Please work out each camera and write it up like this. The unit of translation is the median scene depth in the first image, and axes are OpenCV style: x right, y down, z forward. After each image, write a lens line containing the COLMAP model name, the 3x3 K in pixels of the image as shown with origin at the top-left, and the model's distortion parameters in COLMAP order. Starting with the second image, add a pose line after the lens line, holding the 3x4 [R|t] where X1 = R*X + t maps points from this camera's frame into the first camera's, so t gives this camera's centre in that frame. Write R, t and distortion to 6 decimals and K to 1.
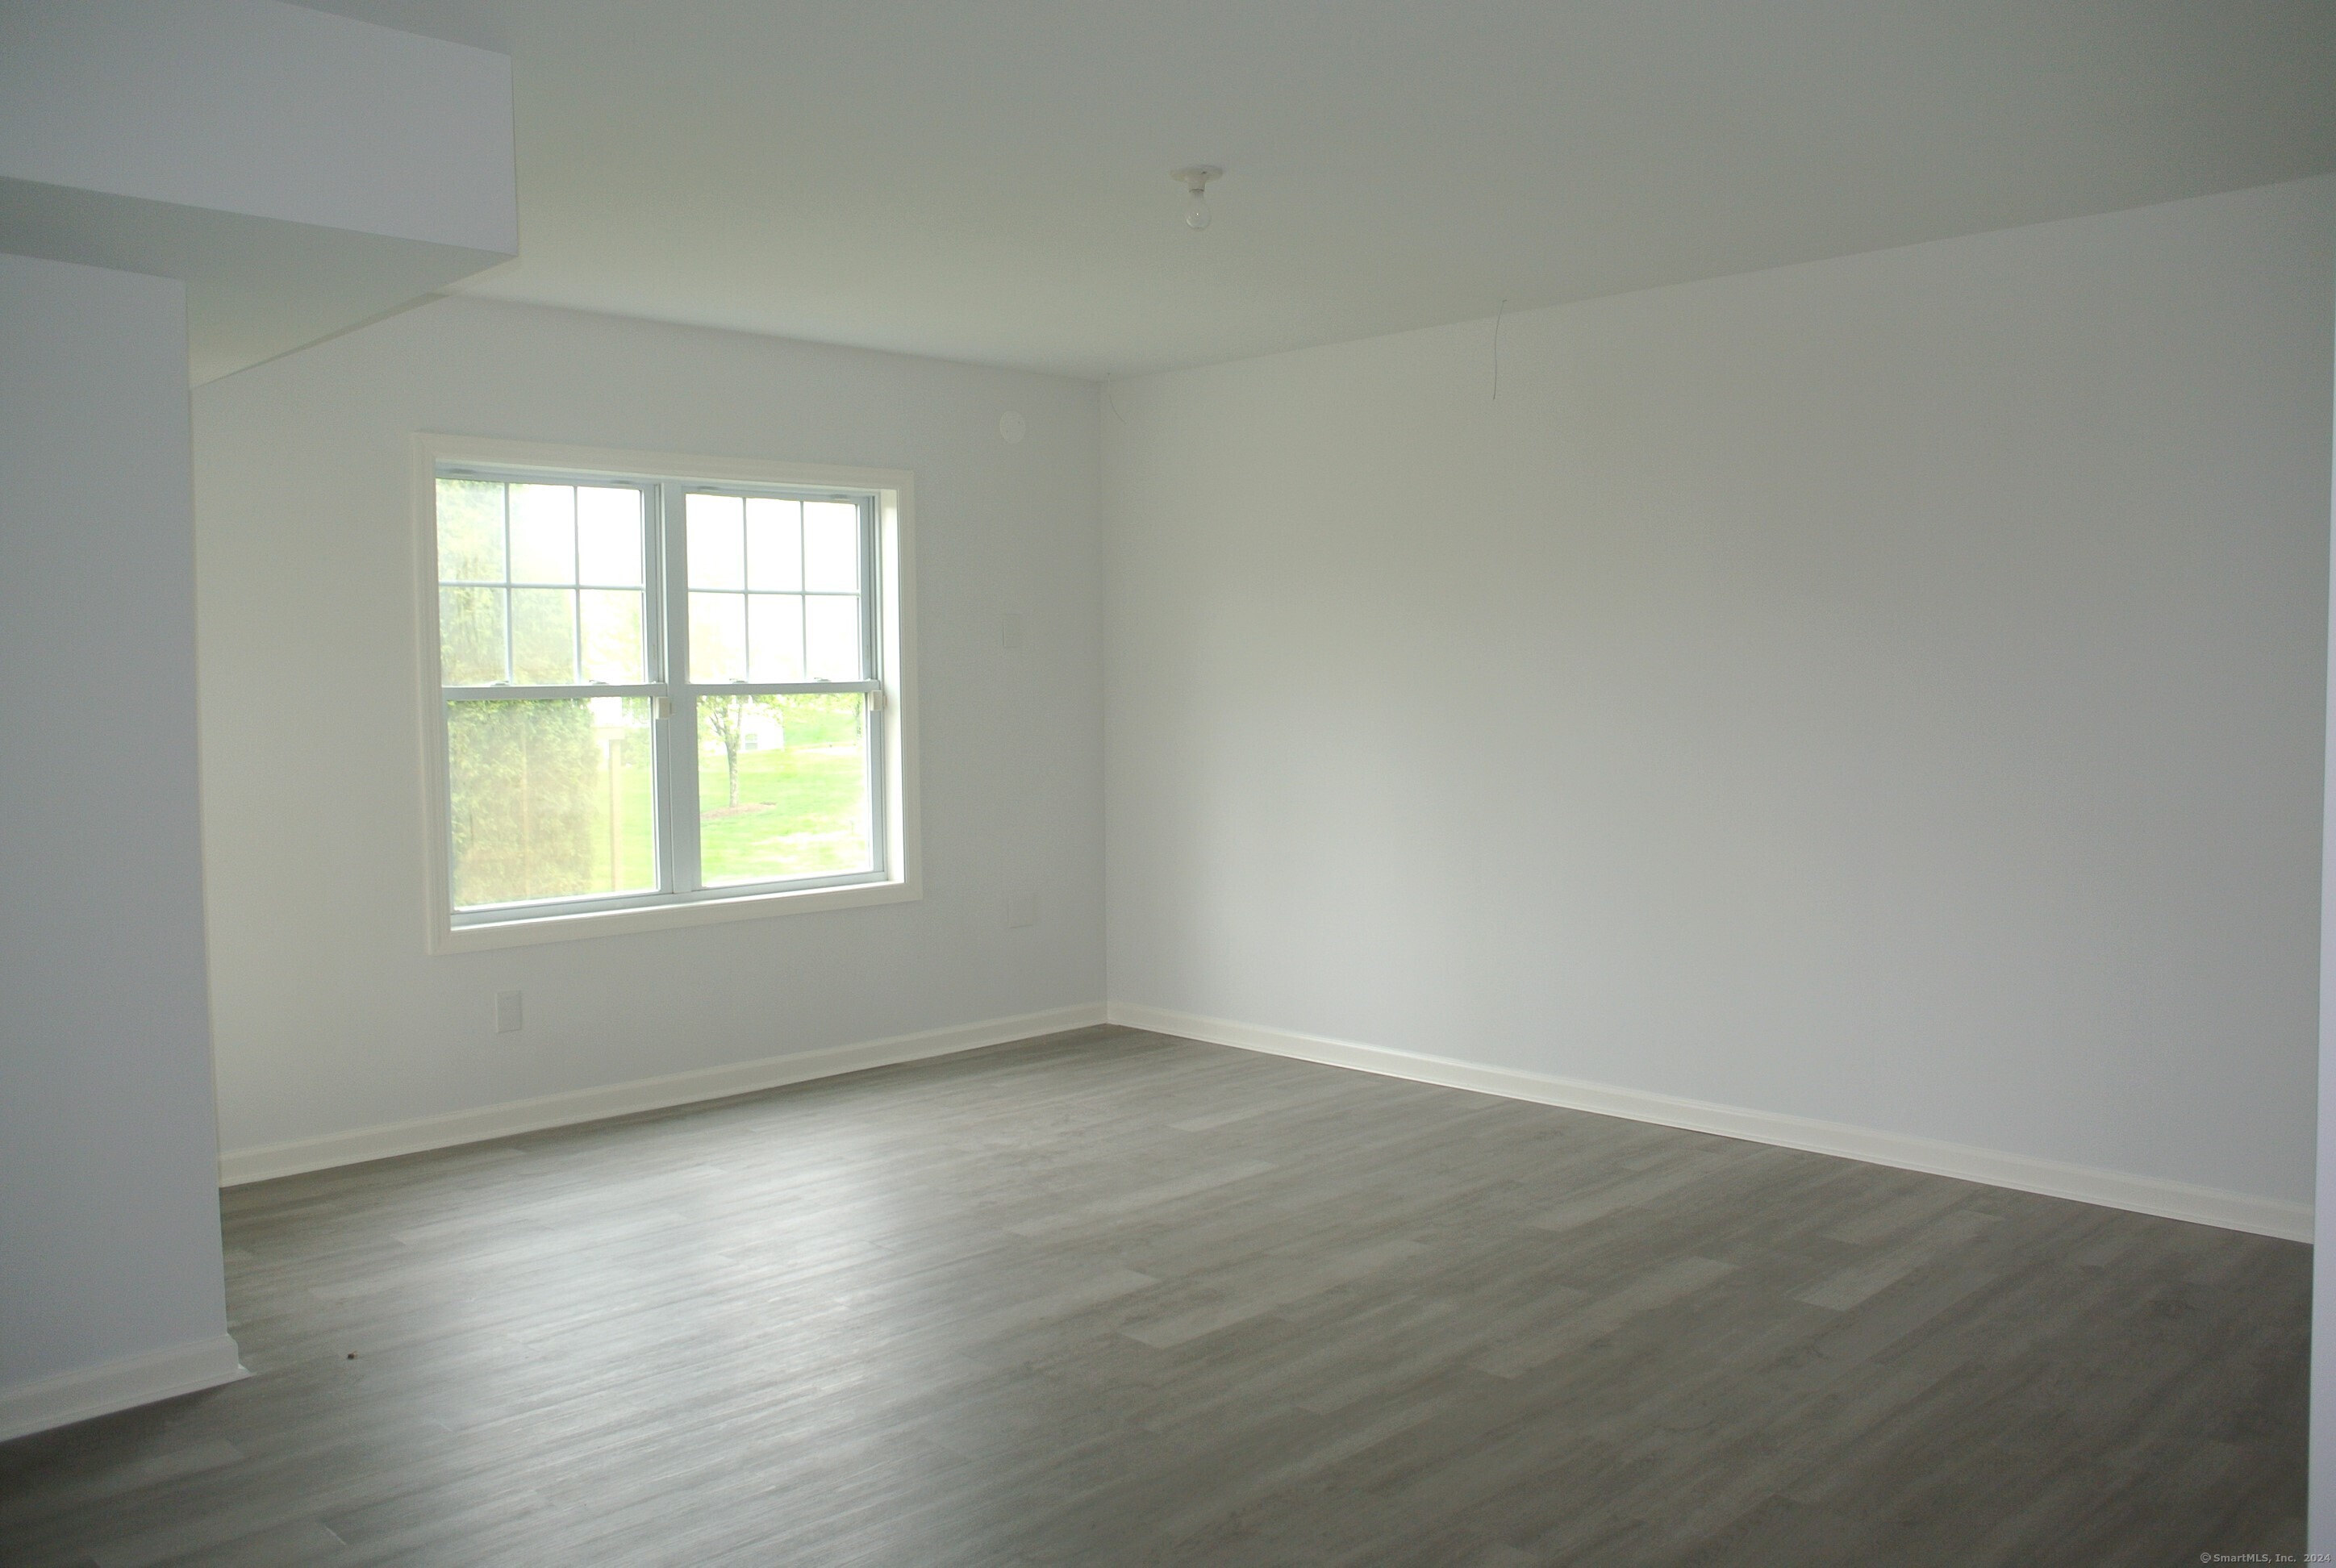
lens RADIAL K [[1859.7, 0, 1168.0], [0, 1859.7, 784.0], [0, 0, 1]] dist [-0.000998, -0.000817]
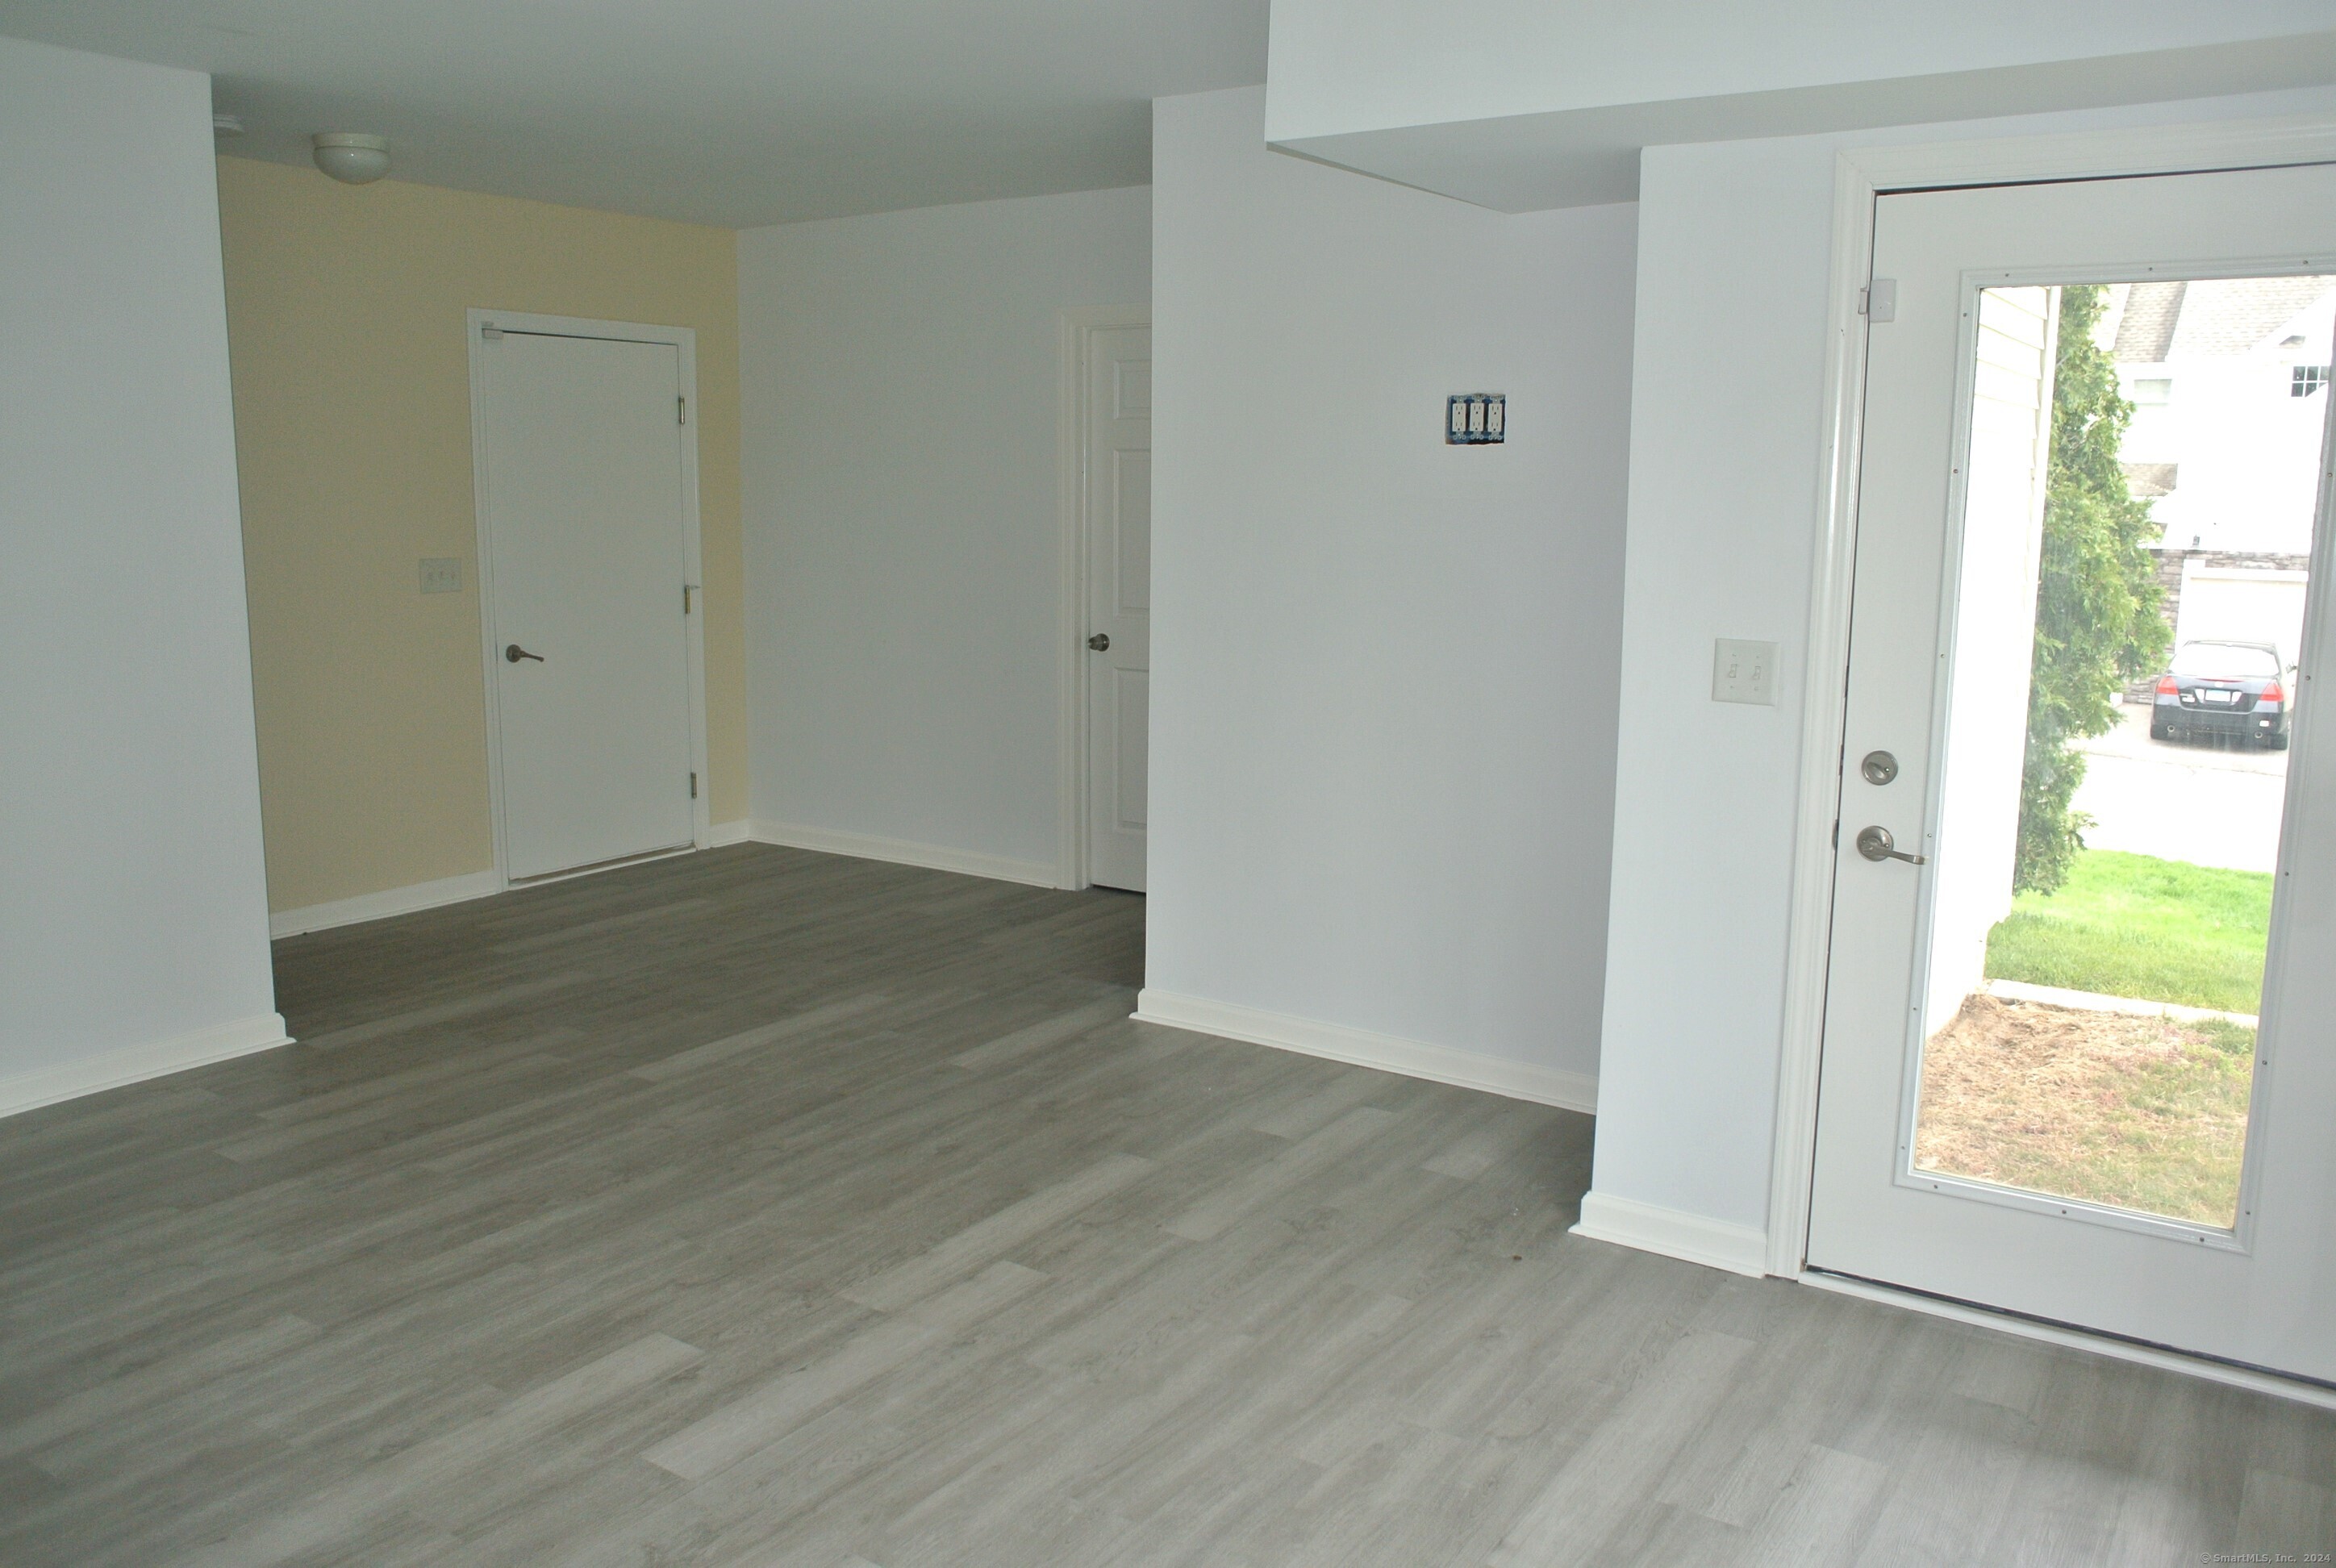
lens RADIAL K [[1859.7, 0, 1168.0], [0, 1859.7, 784.0], [0, 0, 1]] dist [-0.000998, -0.000817]
pose [[-0.980876, 0.034570, -0.191537, -0.084152], [-0.007007, 0.977190, 0.212250, -0.151110], [0.194506, 0.209533, -0.958261, 1.913575]]
